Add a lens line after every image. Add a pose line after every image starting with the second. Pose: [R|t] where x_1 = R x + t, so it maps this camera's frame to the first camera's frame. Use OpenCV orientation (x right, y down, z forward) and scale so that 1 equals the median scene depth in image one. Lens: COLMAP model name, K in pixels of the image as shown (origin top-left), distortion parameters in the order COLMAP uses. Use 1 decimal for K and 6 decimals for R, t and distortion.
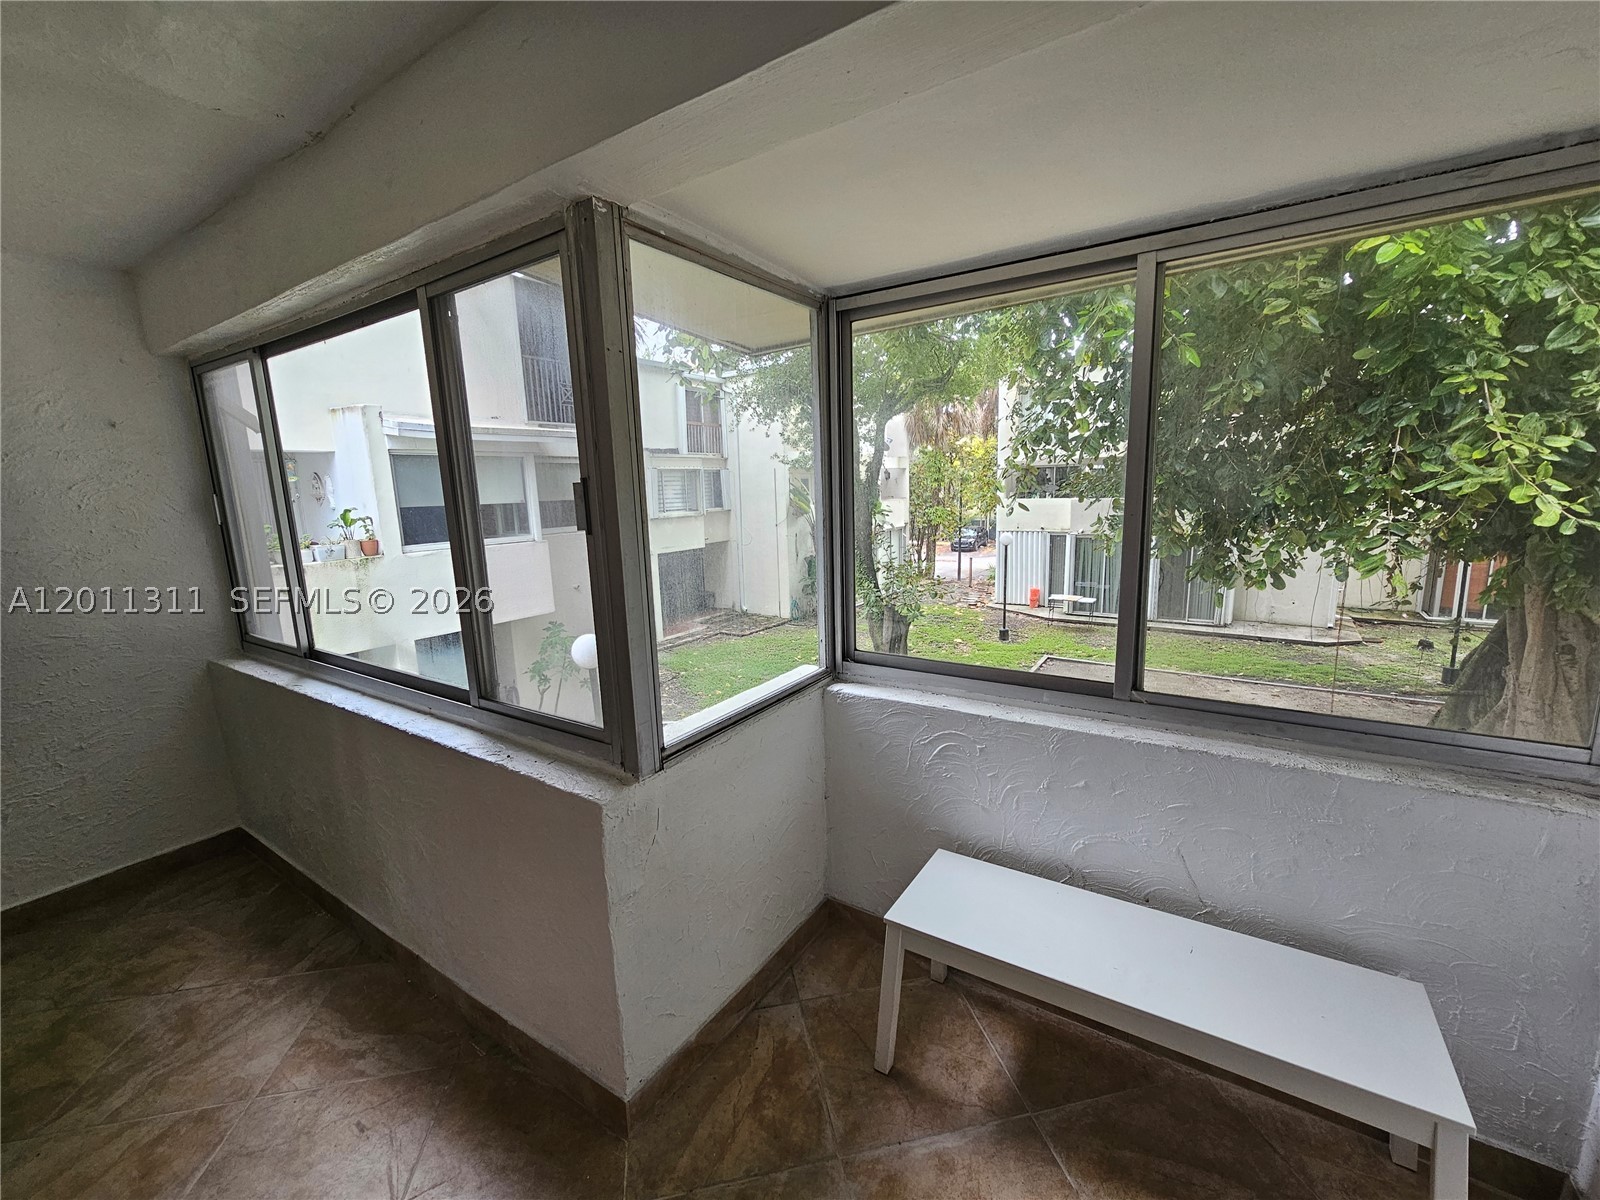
lens RADIAL K [[657.5, 0, 801.9], [0, 657.5, 605.3], [0, 0, 1]] dist [-0.002315, 0.000066]
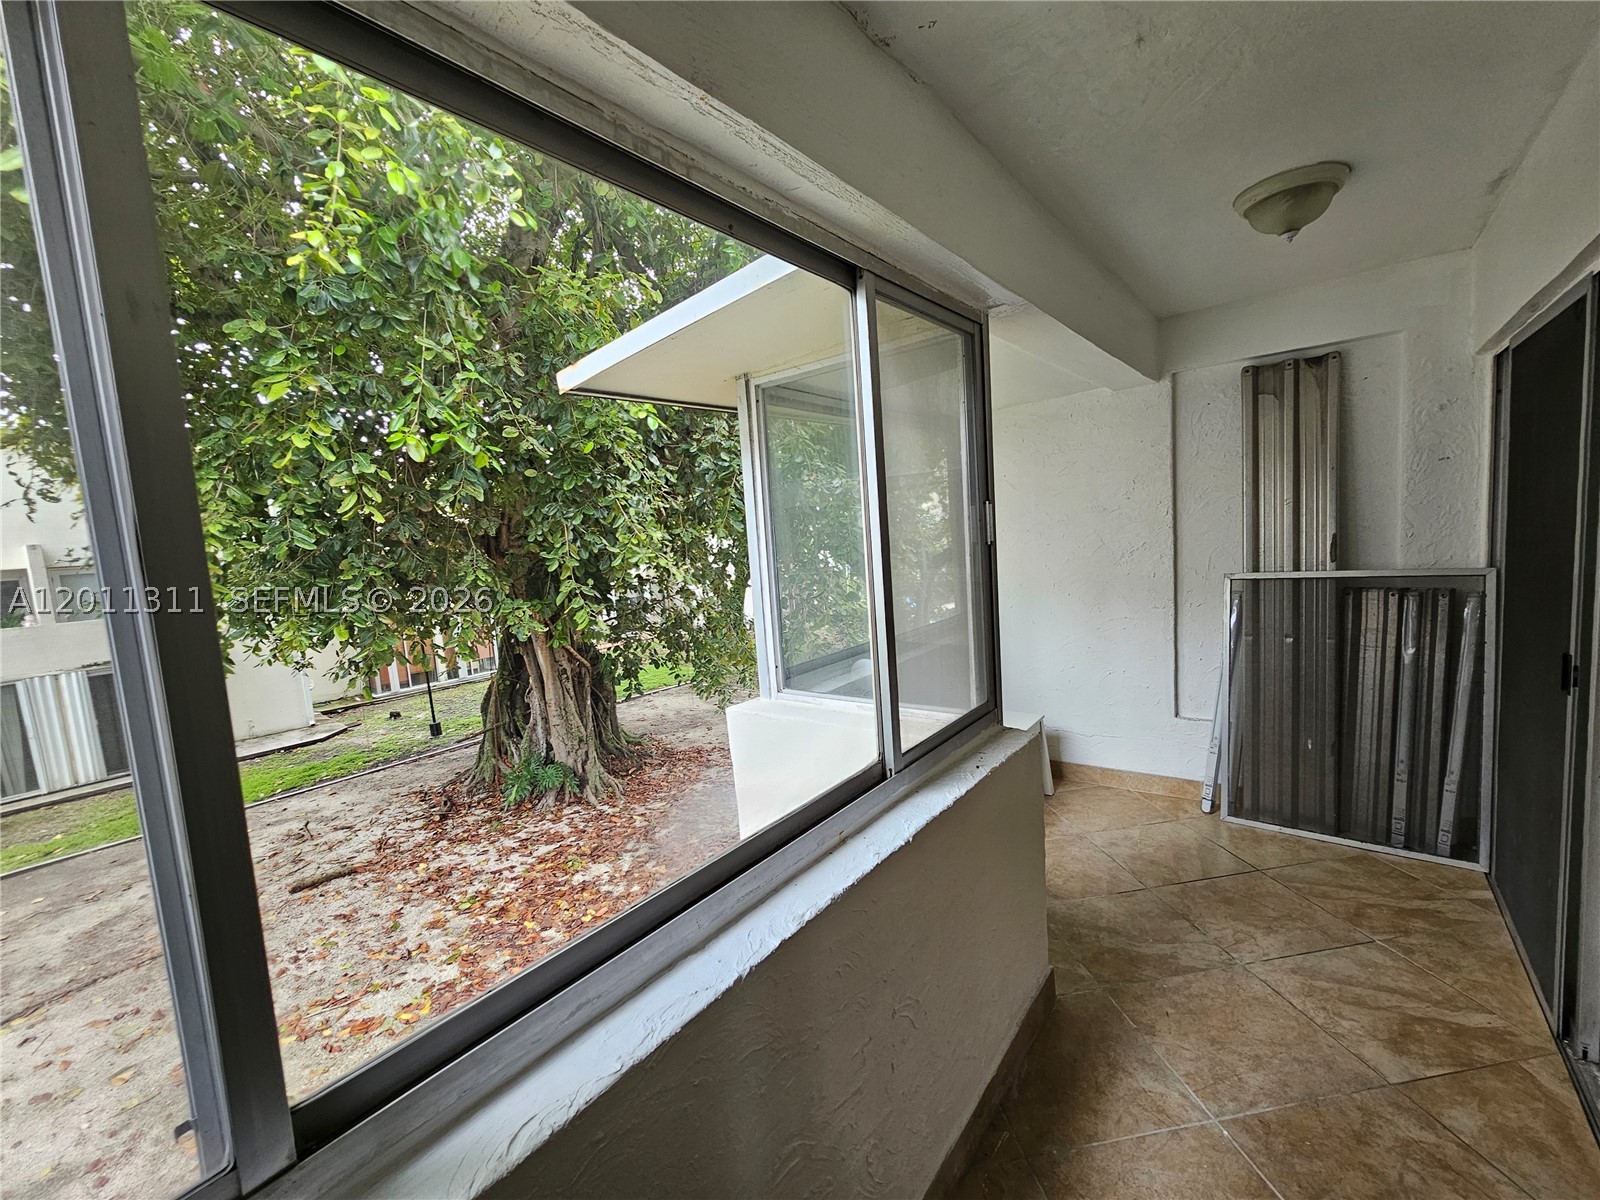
lens RADIAL K [[657.5, 0, 801.9], [0, 657.5, 605.3], [0, 0, 1]] dist [-0.002315, 0.000066]
pose [[0.080204, -0.078809, 0.993658, -0.186677], [0.250039, 0.966587, 0.056480, -0.017614], [-0.964908, 0.243924, 0.097229, 0.140643]]
